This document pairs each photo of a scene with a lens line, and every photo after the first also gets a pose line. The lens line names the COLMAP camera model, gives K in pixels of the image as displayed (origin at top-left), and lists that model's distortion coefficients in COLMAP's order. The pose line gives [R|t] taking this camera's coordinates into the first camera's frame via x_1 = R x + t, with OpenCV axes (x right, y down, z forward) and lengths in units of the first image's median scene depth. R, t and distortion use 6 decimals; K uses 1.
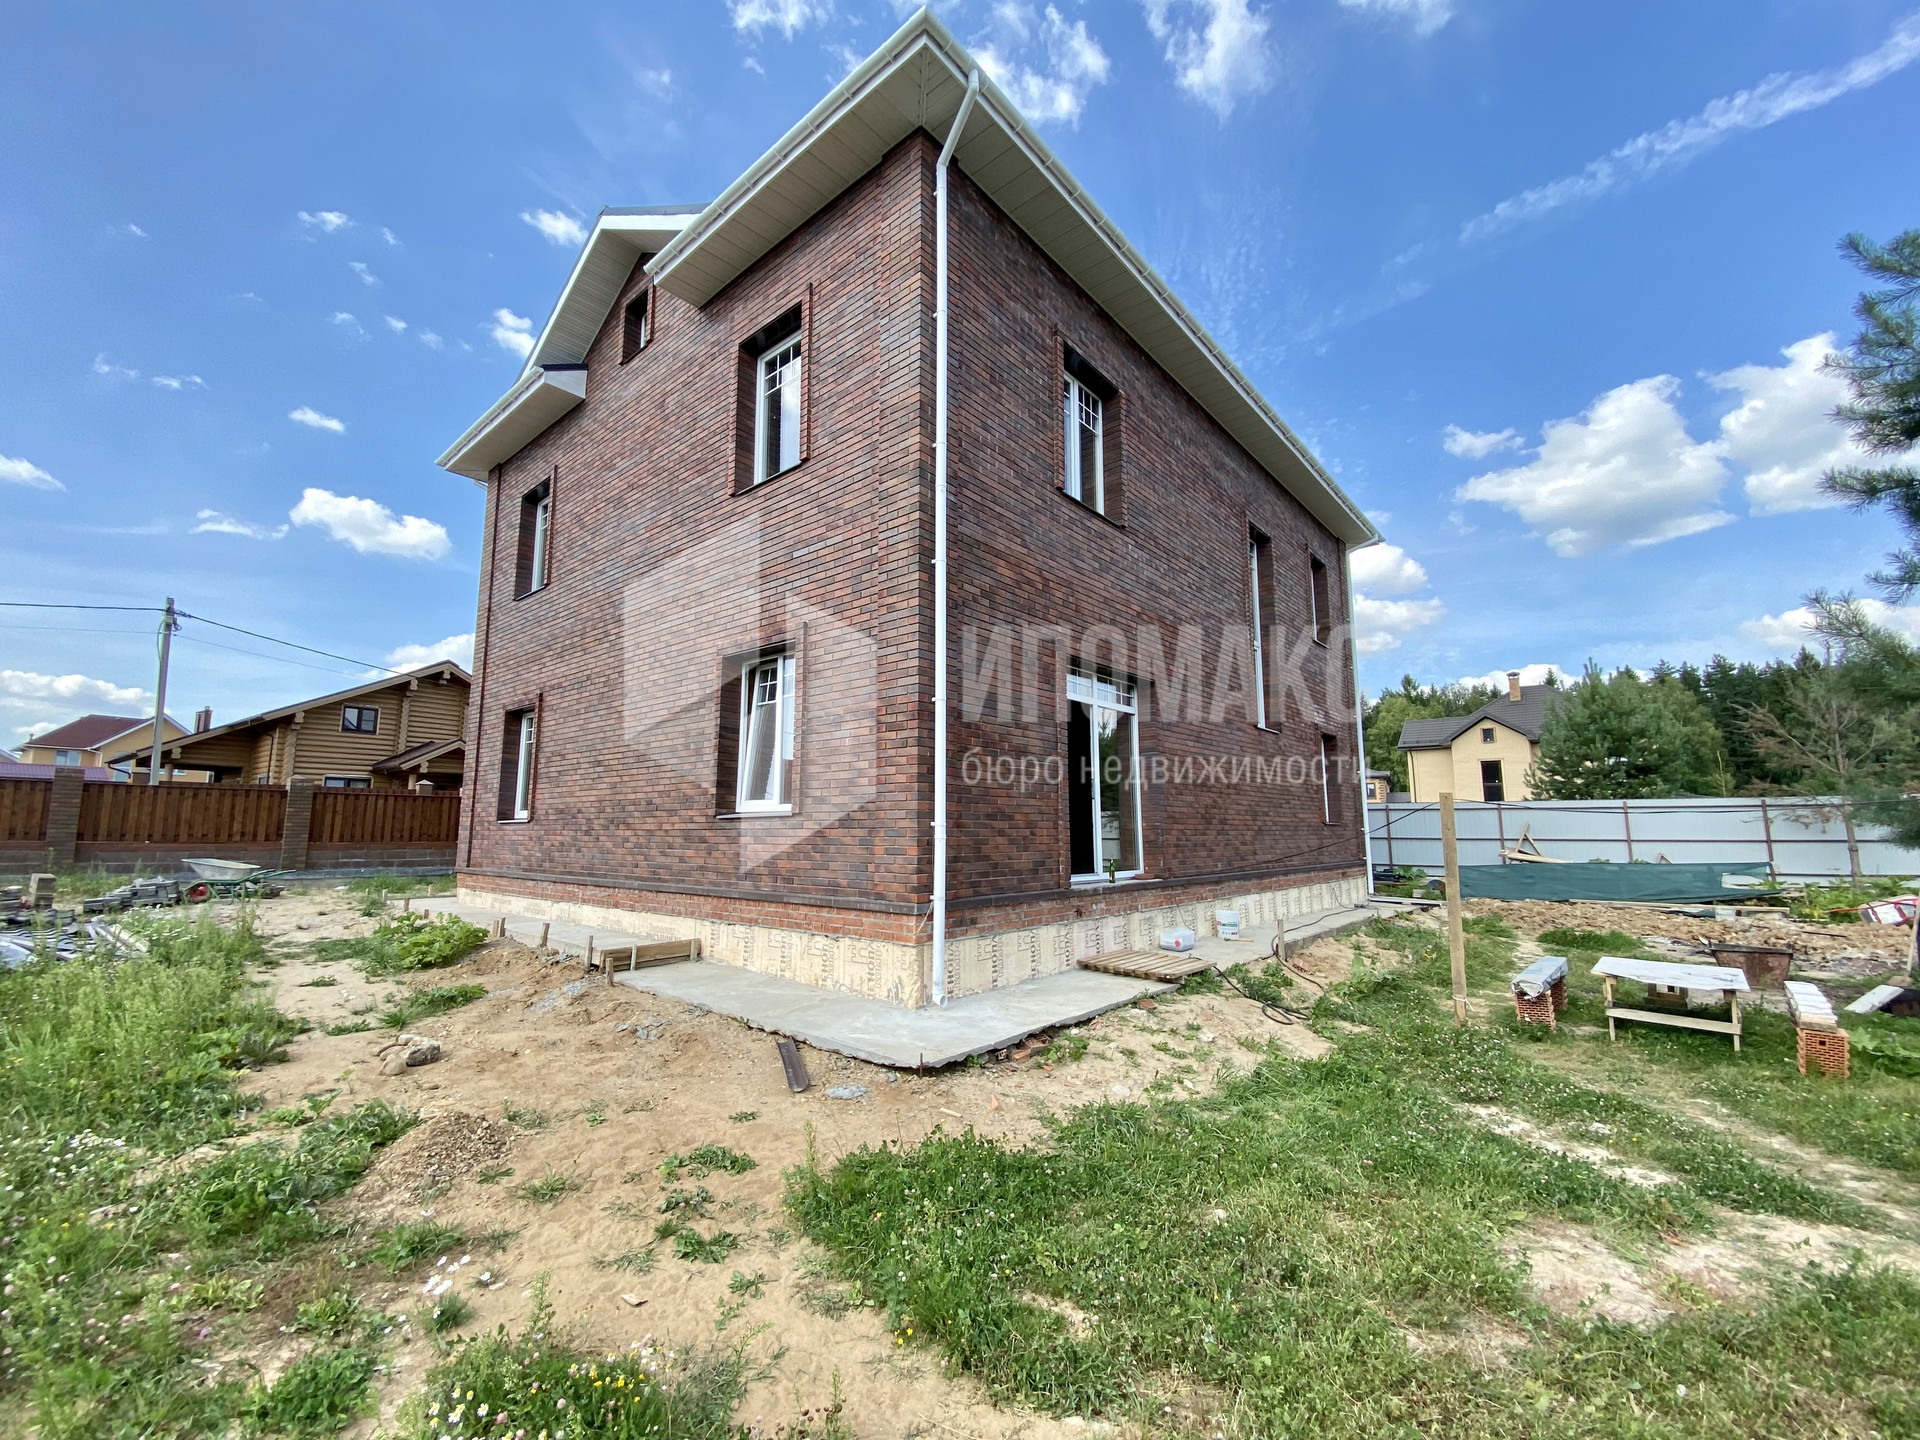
lens RADIAL K [[784.6, 0, 960.0], [0, 784.6, 720.0], [0, 0, 1]] dist [0.024105, -0.019056]
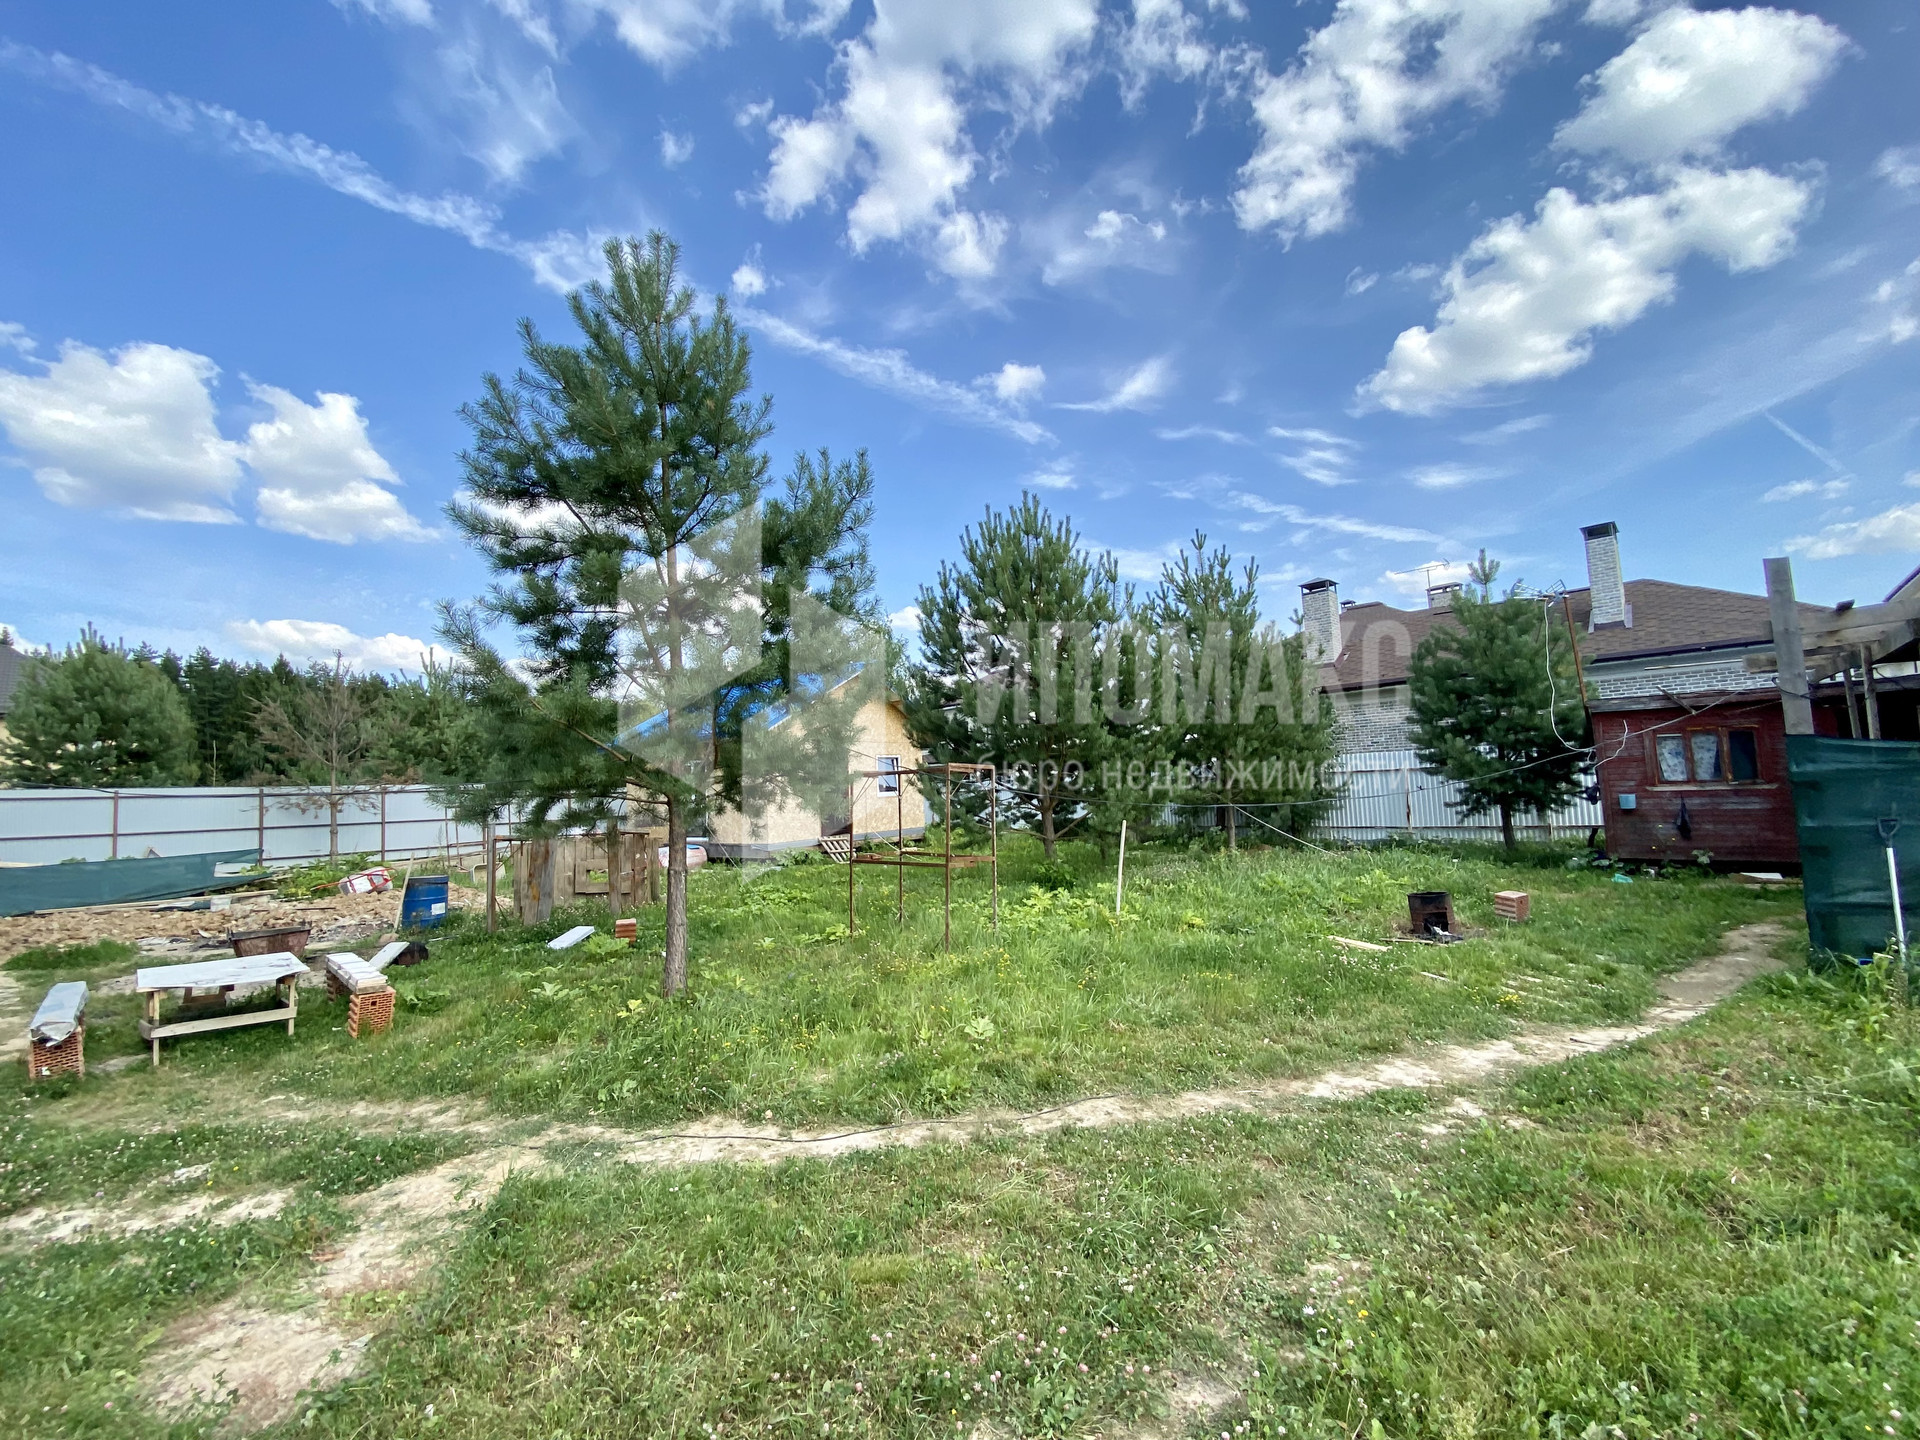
lens RADIAL K [[784.6, 0, 960.0], [0, 784.6, 720.0], [0, 0, 1]] dist [0.024105, -0.019056]
pose [[0.035987, 0.087288, 0.995533, -0.015841], [-0.098287, 0.991658, -0.083395, 0.023595], [-0.994507, -0.094847, 0.044266, 0.144801]]
